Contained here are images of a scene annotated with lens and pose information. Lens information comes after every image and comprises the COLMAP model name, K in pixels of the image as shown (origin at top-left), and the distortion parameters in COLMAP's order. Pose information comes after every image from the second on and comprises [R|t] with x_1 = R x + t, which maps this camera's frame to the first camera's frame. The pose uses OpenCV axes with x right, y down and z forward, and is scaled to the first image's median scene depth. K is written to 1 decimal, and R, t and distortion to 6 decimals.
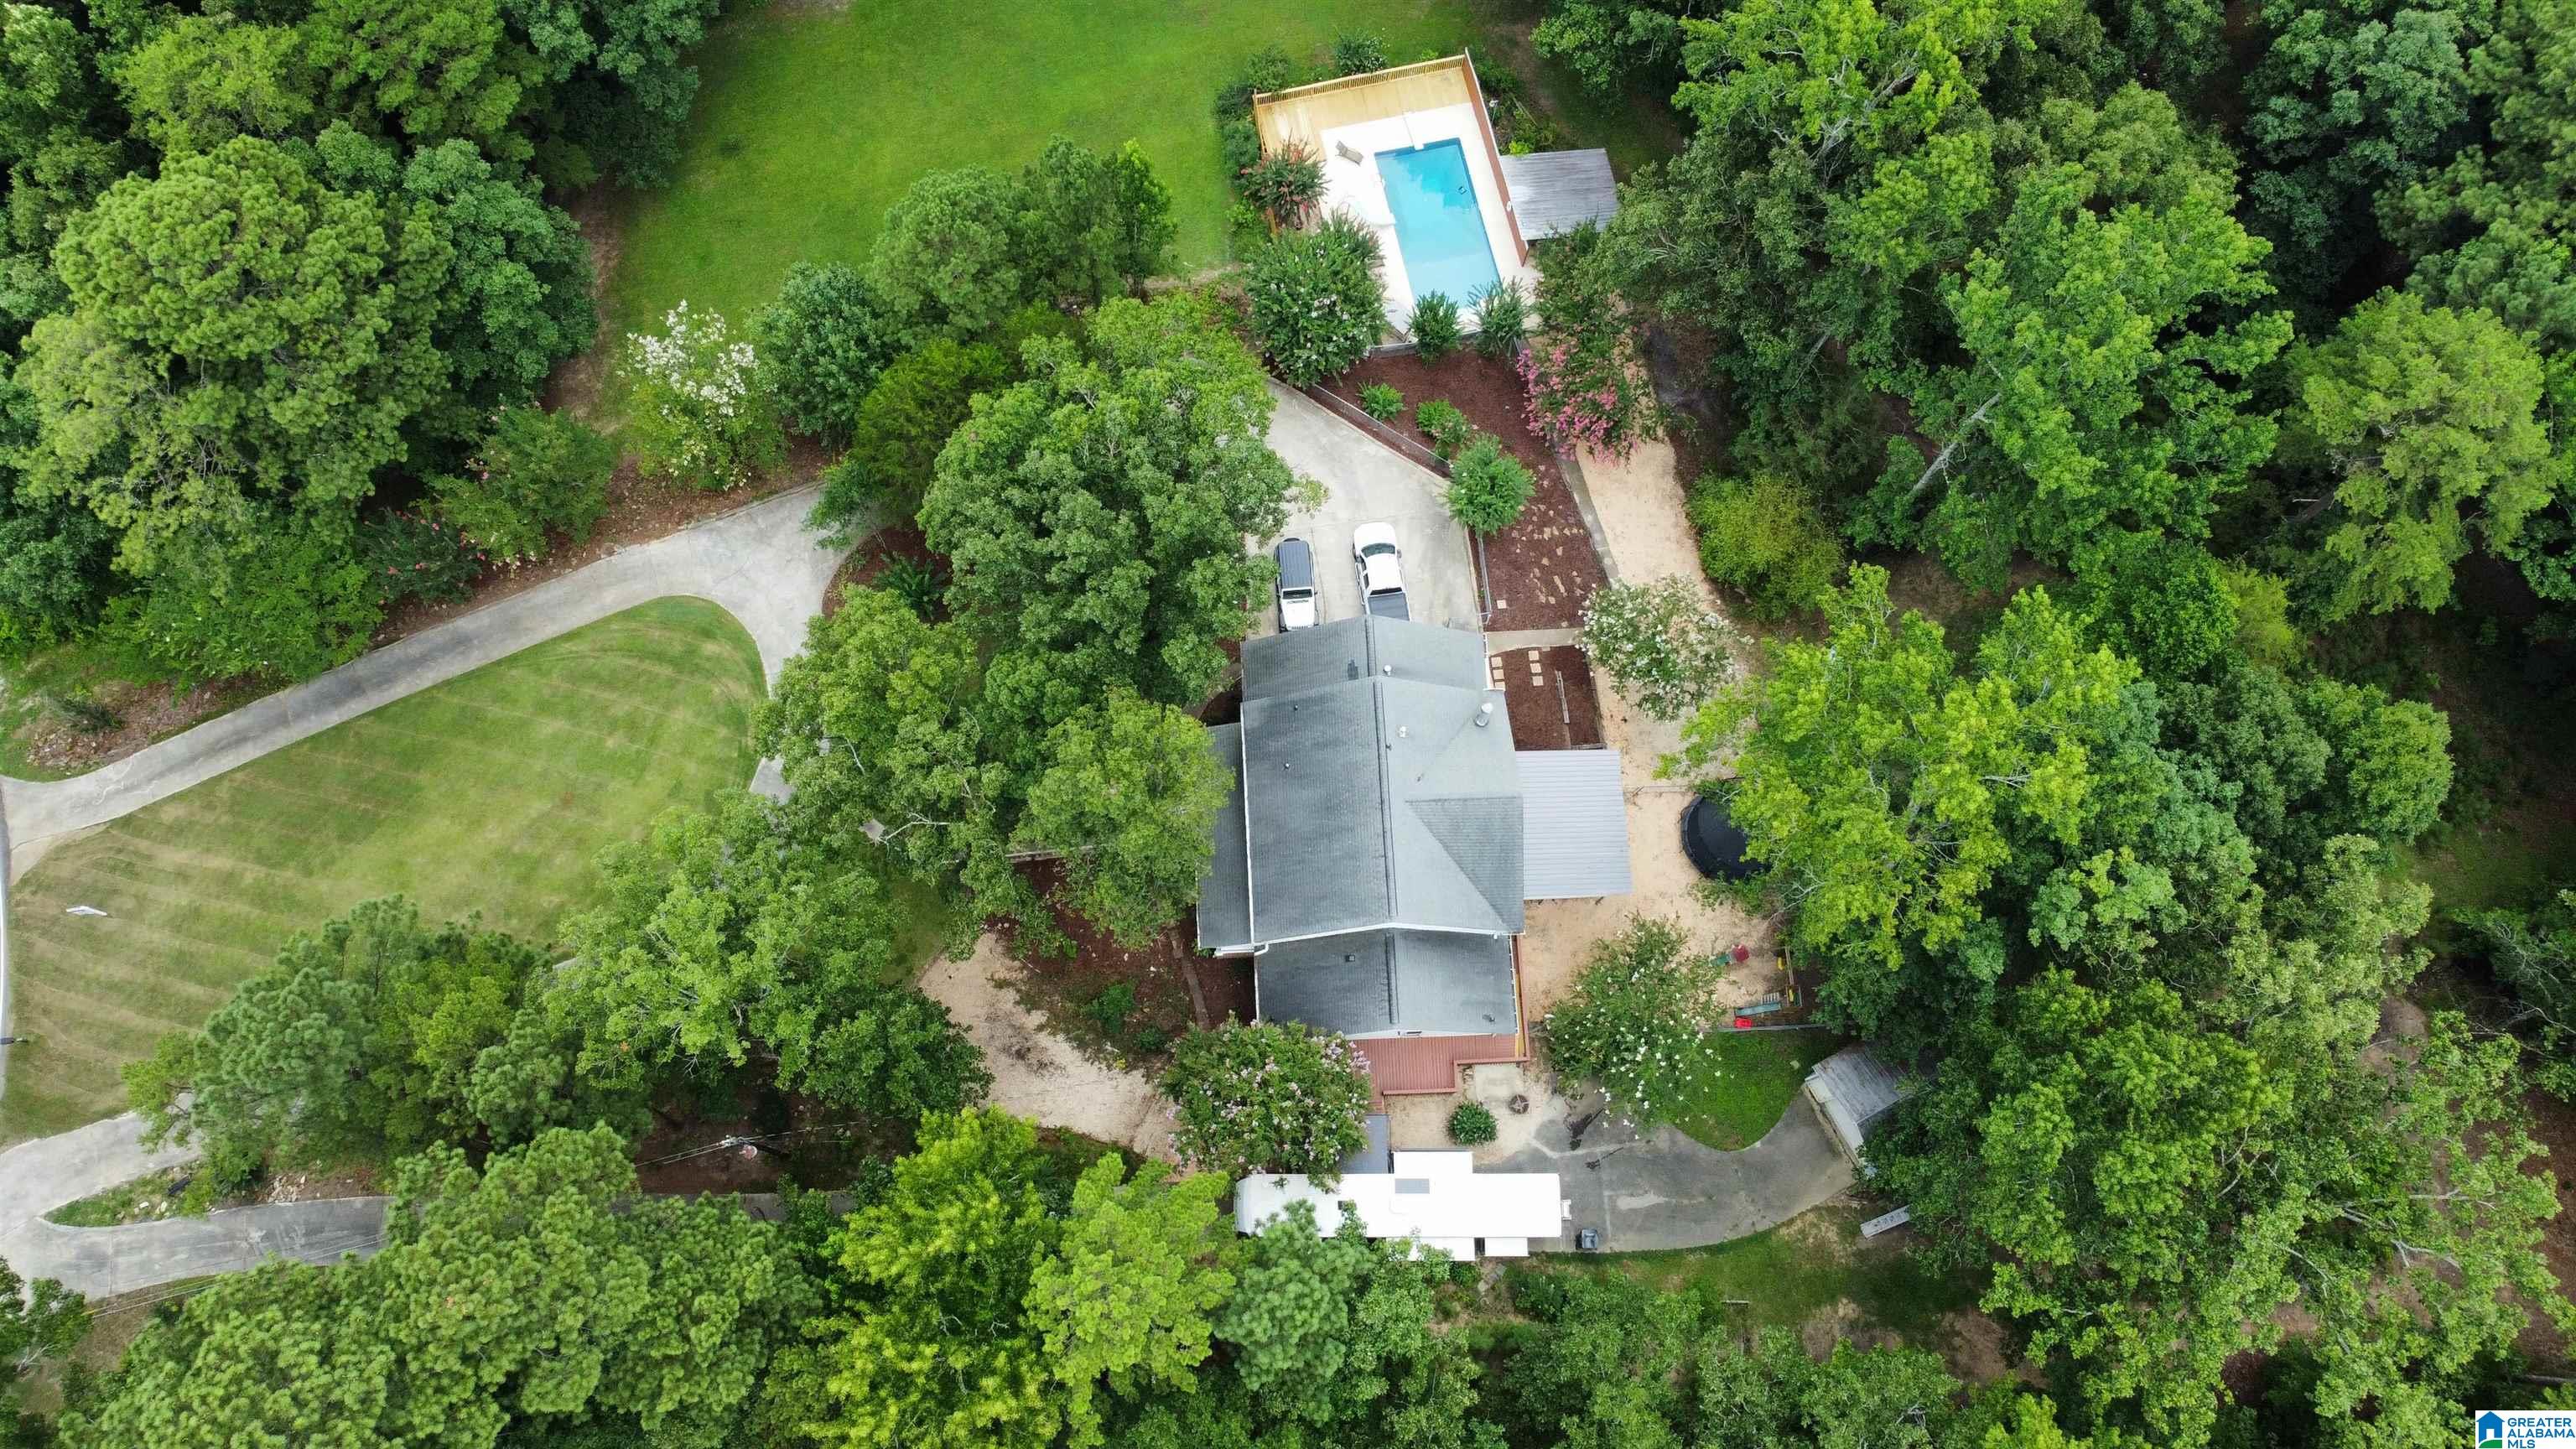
lens RADIAL K [[1948.3, 0, 1265.4], [0, 1948.3, 722.8], [0, 0, 1]] dist [0.002257, -0.007912]
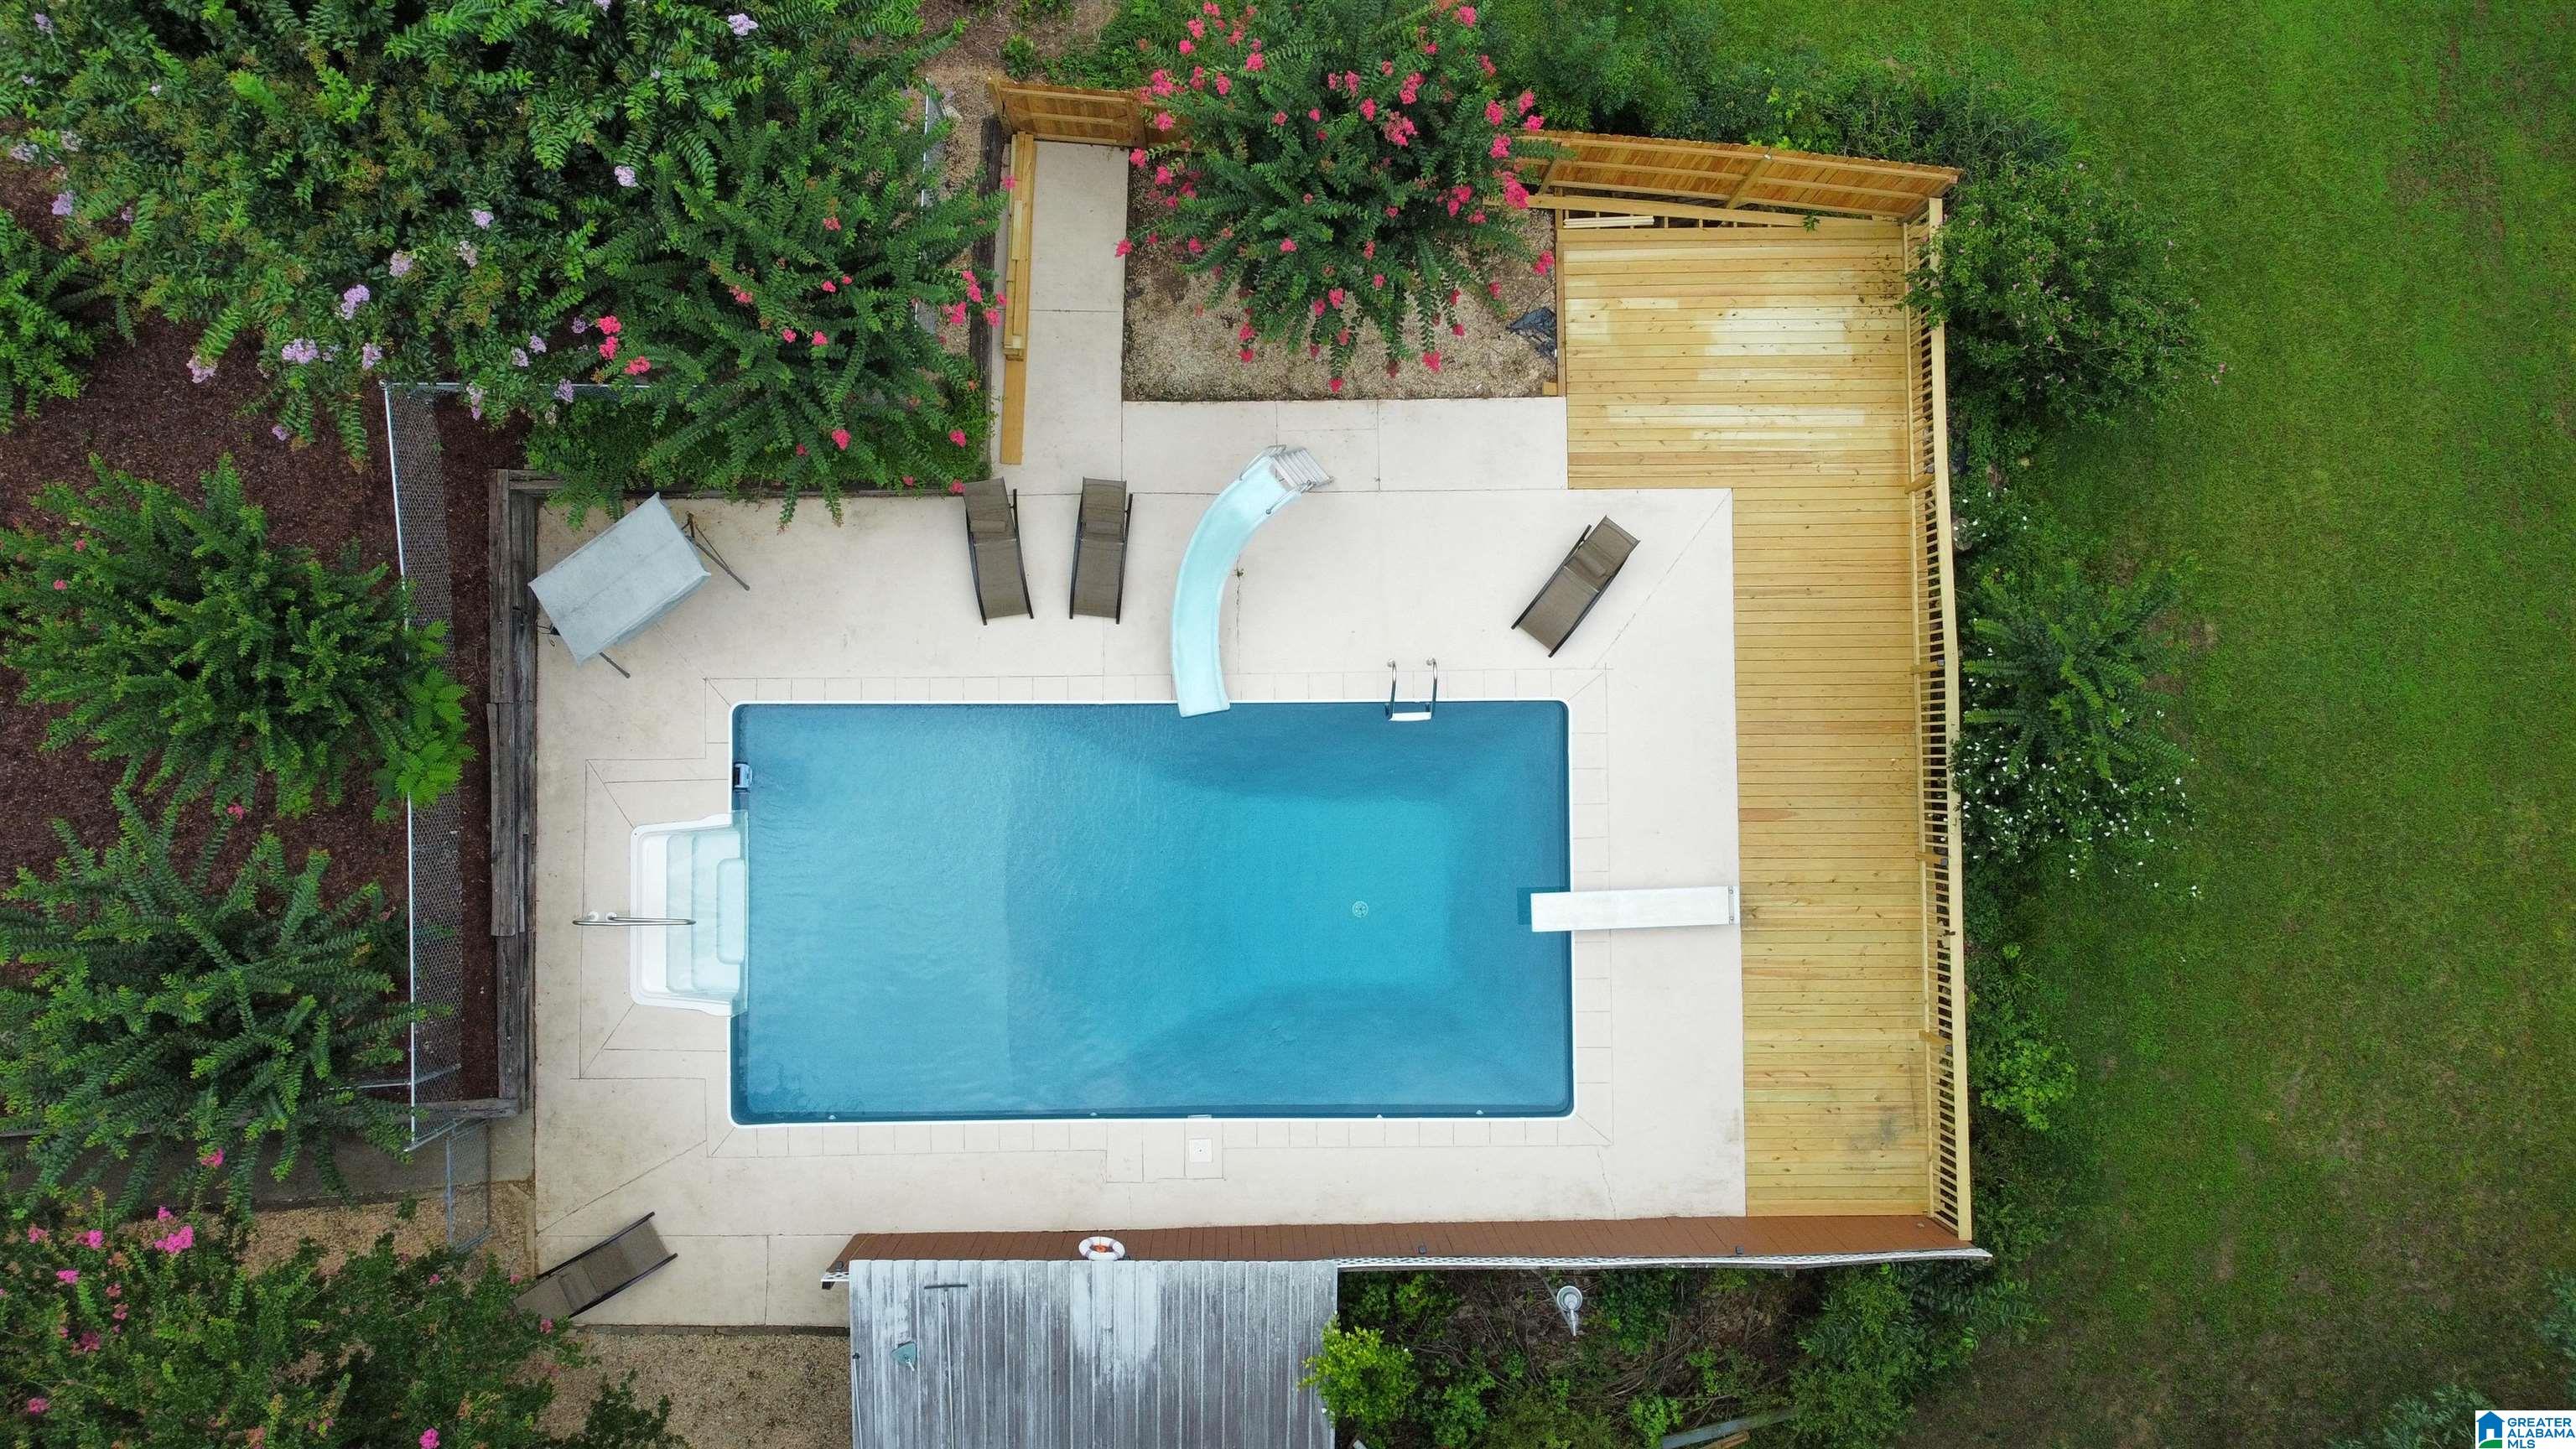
lens RADIAL K [[1910.9, 0, 1288.0], [0, 1910.9, 724.5], [0, 0, 1]] dist [-0.006364, -0.002774]
pose [[-0.215886, 0.975412, -0.044328, 0.093341], [-0.940974, -0.195714, 0.276159, -0.406558], [0.260693, 0.101330, 0.960089, 0.994371]]
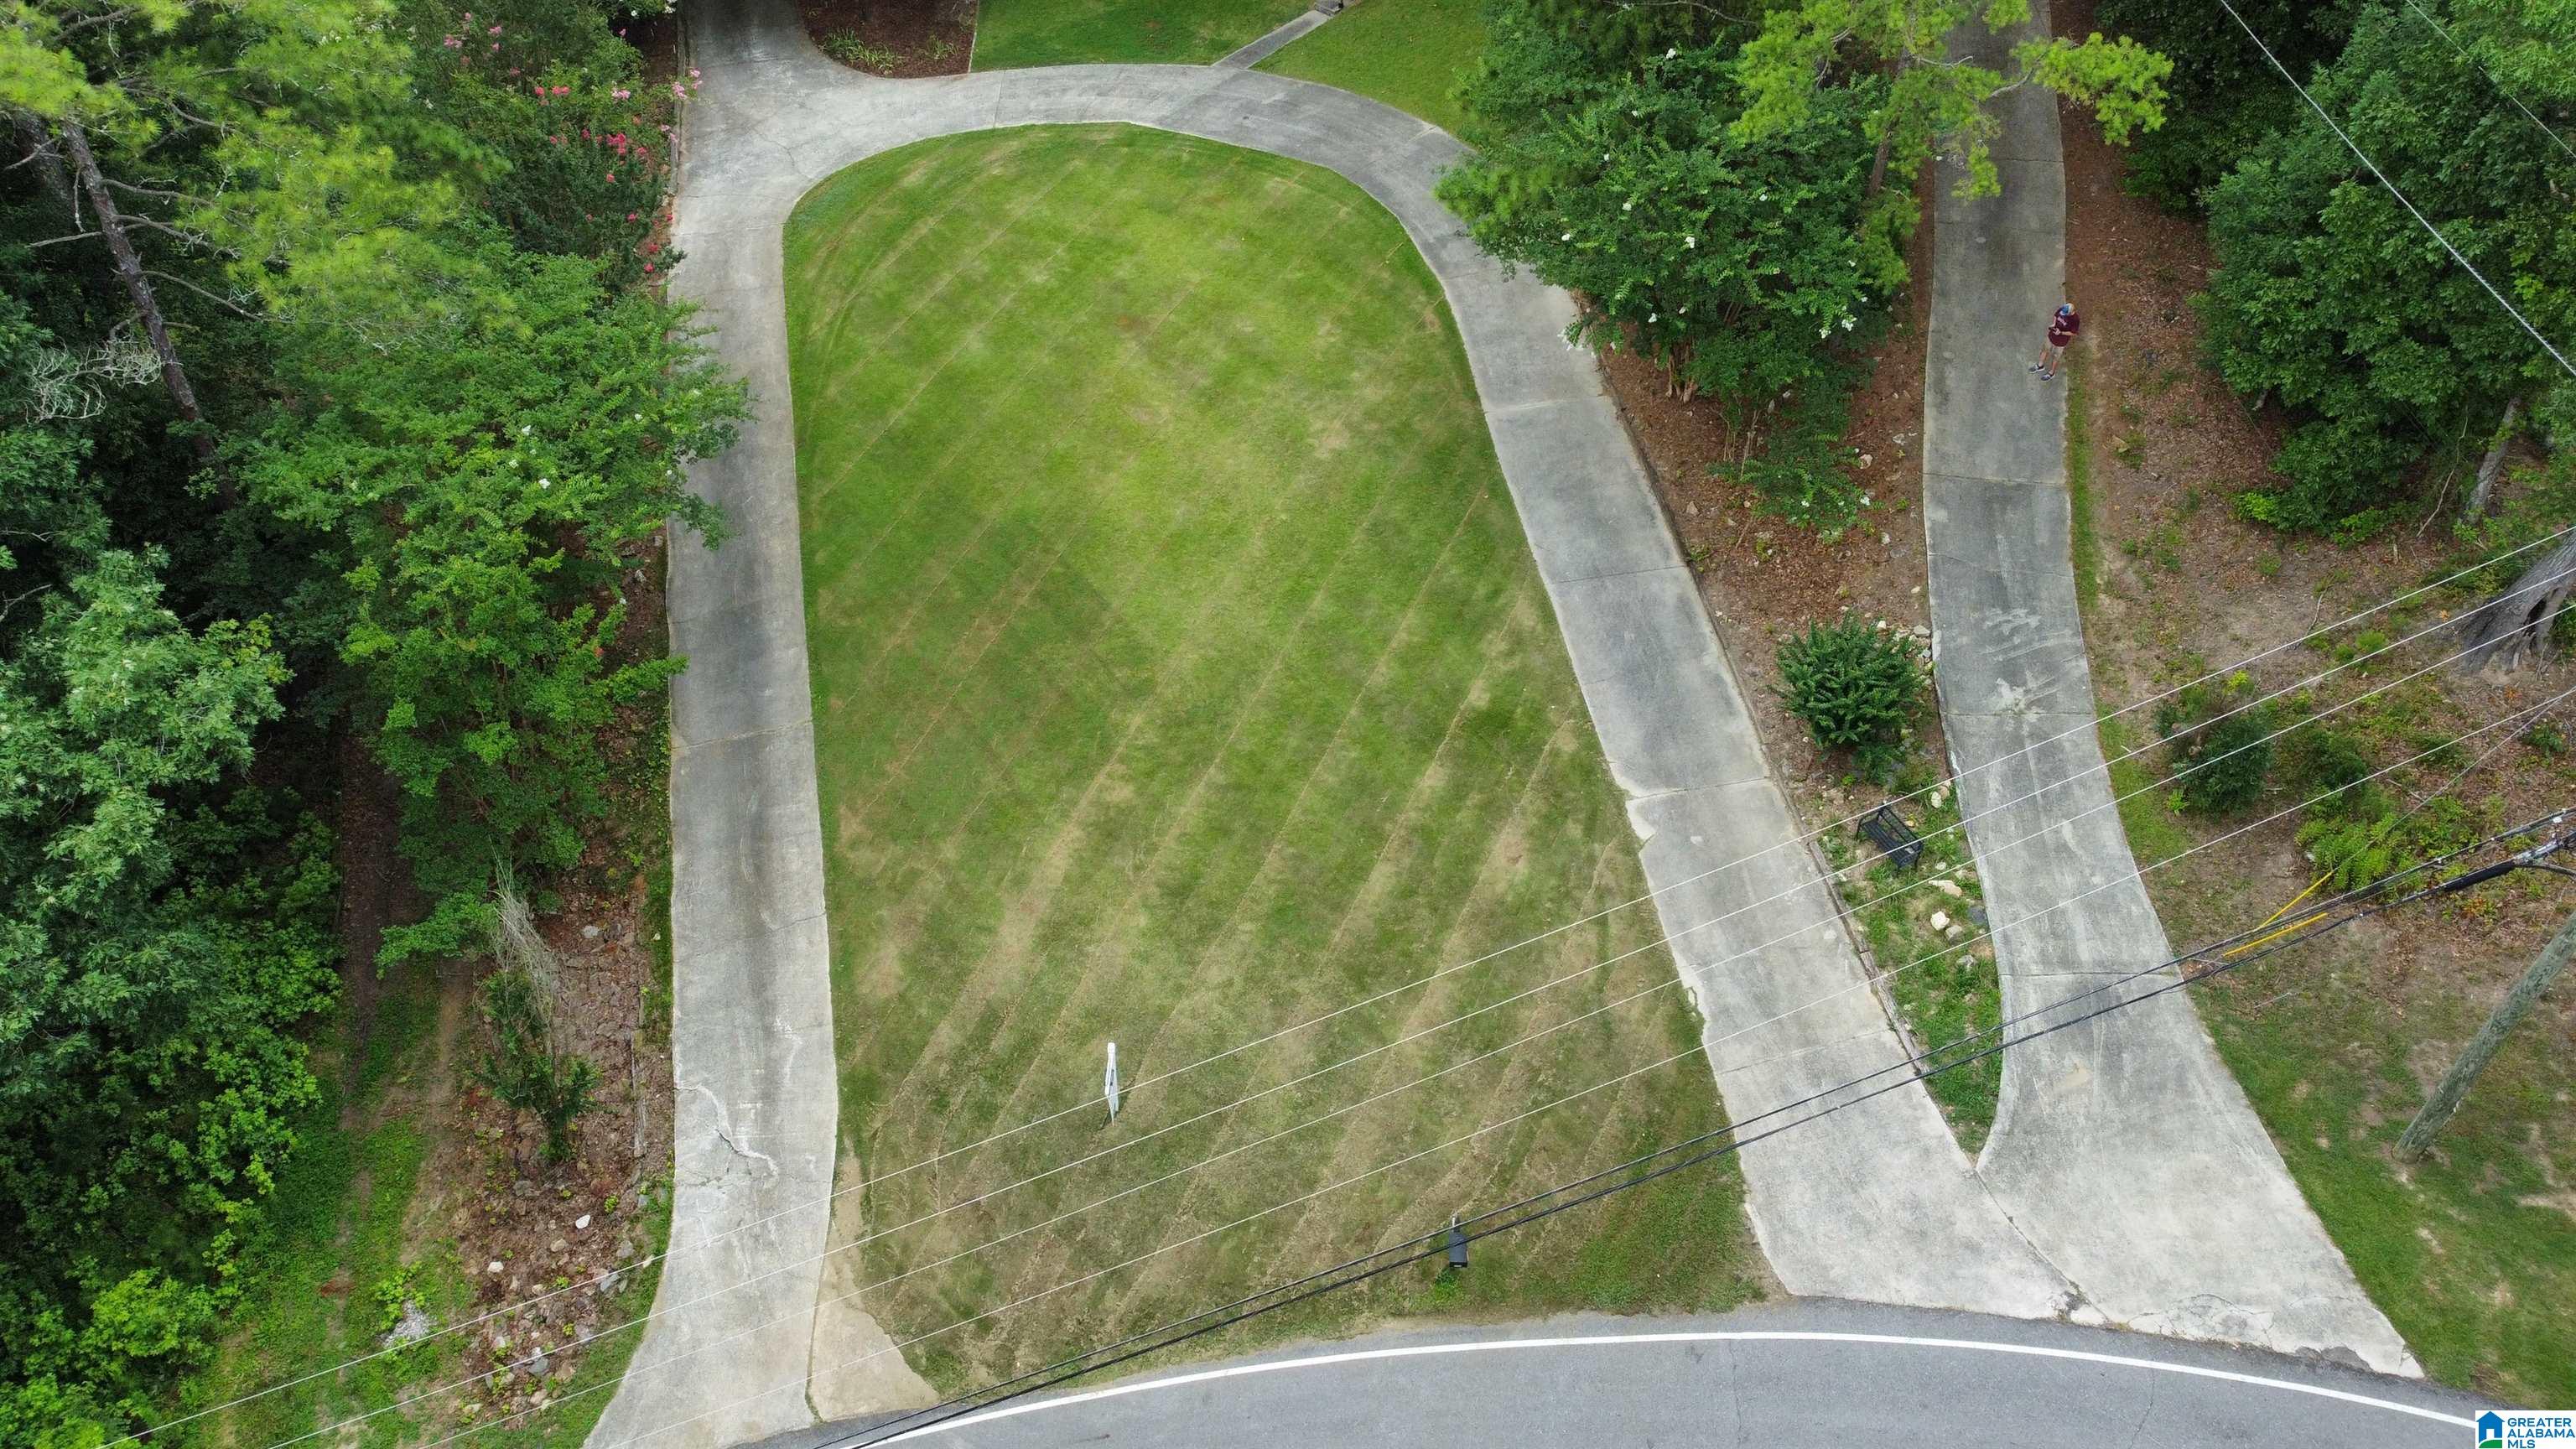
lens RADIAL K [[1948.3, 0, 1265.4], [0, 1948.3, 722.8], [0, 0, 1]] dist [0.002257, -0.007912]
pose [[0.209041, -0.710127, 0.672325, -0.869315], [0.939143, 0.337434, 0.064405, 0.085544], [-0.272602, 0.617946, 0.737449, 0.752520]]
